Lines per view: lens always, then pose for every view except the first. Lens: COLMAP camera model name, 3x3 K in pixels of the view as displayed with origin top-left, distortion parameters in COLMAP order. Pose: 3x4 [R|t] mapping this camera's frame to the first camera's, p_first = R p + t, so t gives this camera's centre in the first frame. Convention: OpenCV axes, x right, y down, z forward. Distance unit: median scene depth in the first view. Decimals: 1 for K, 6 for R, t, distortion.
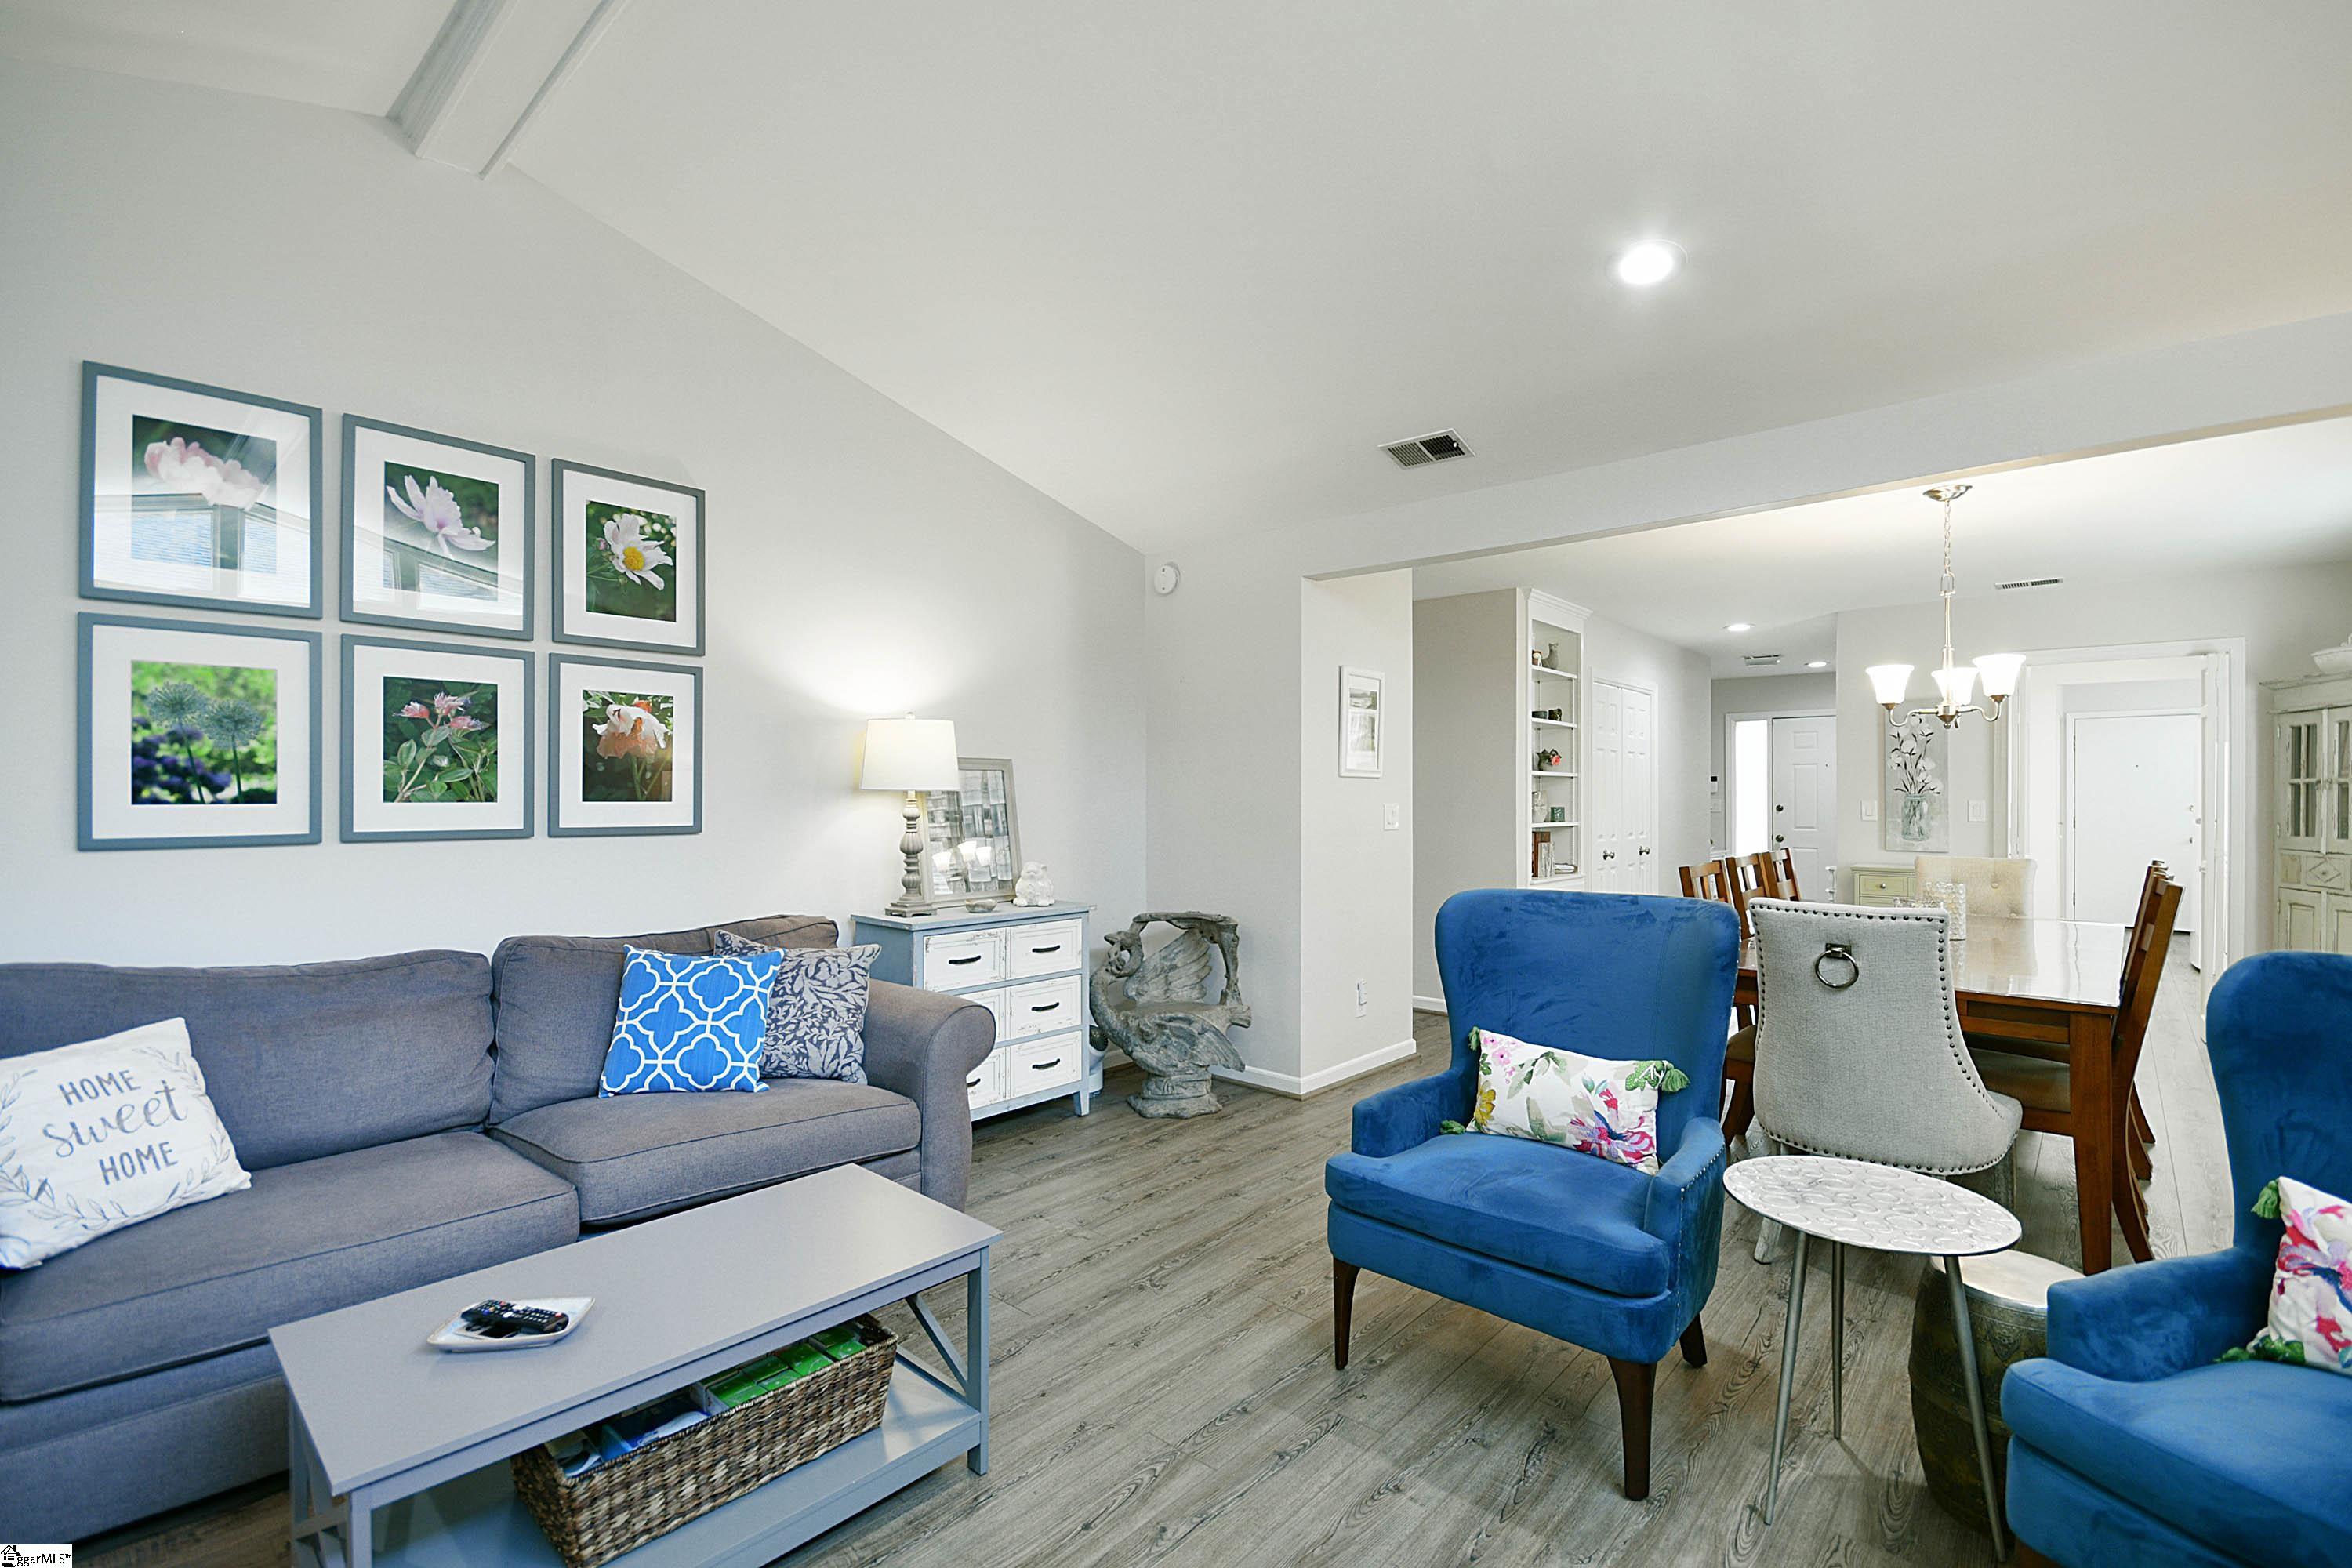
lens RADIAL K [[1034.3, 0, 1180.6], [0, 1034.3, 796.9], [0, 0, 1]] dist [0.011520, -0.014247]
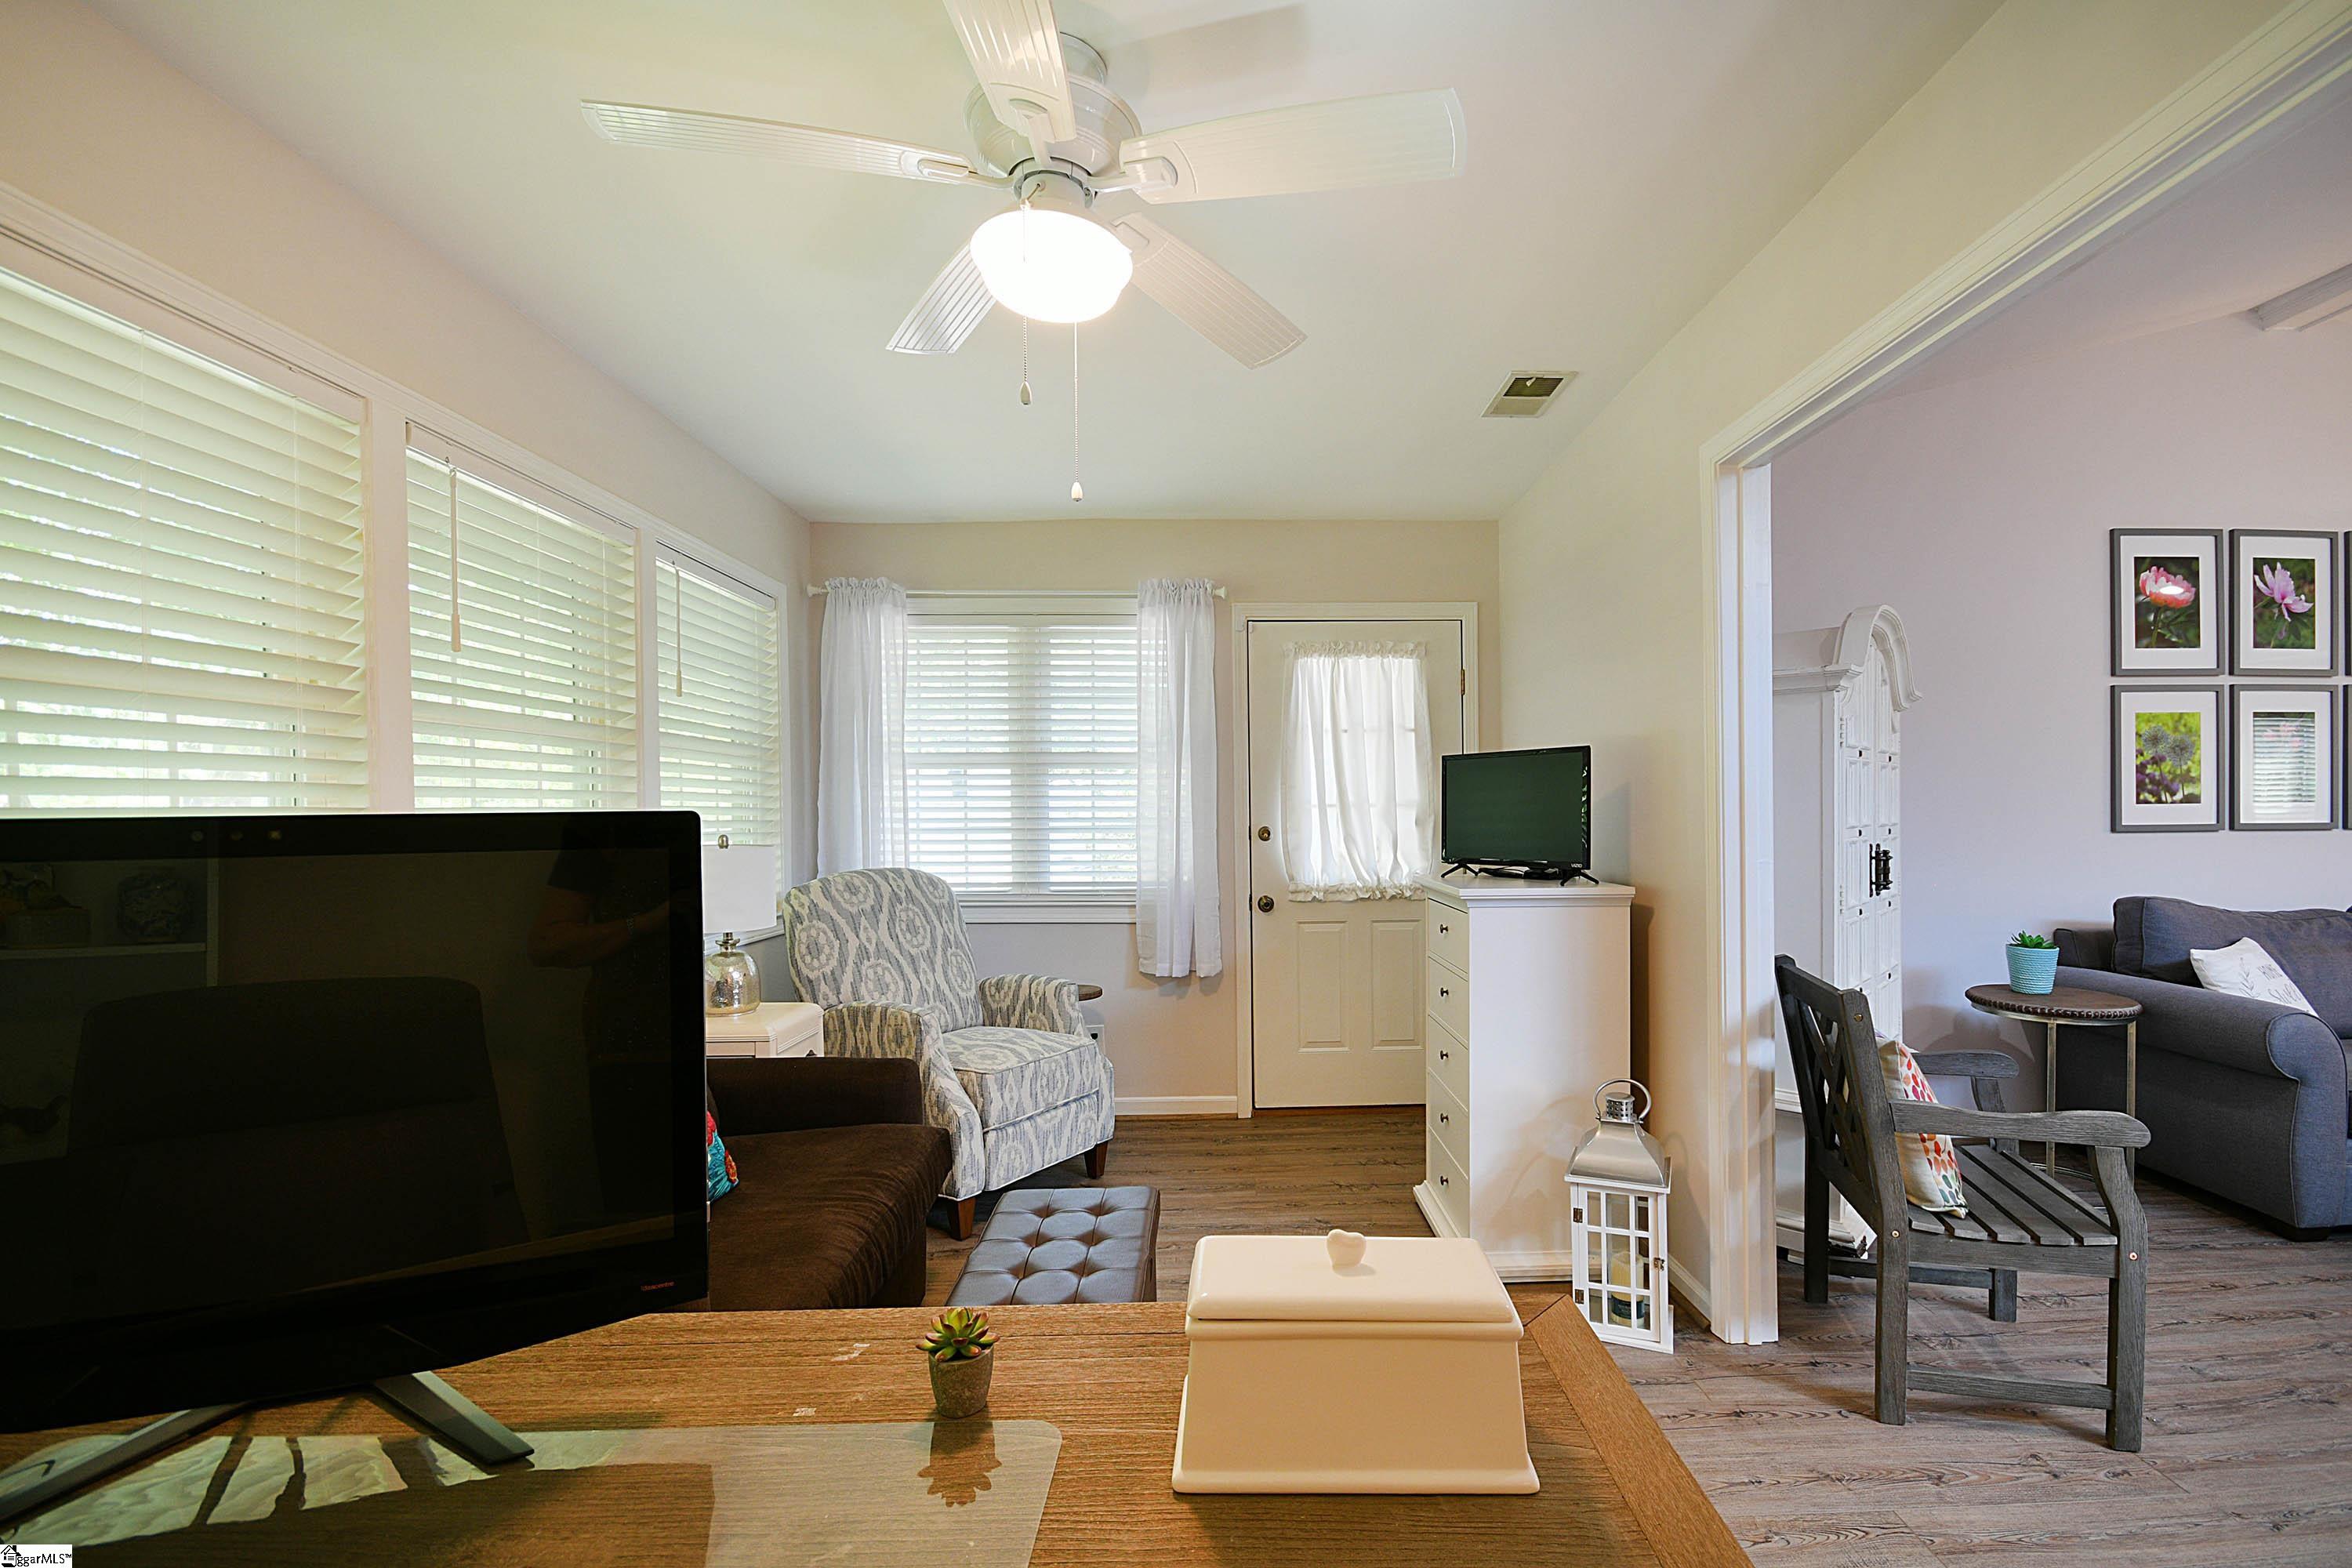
lens RADIAL K [[1075.8, 0, 1235.6], [0, 1075.8, 822.1], [0, 0, 1]] dist [0.001148, -0.015505]
pose [[0.685963, 0.006916, -0.727604, -0.737902], [0.006430, 0.999858, 0.015566, 0.000785], [0.727608, -0.015356, 0.685821, -1.084060]]
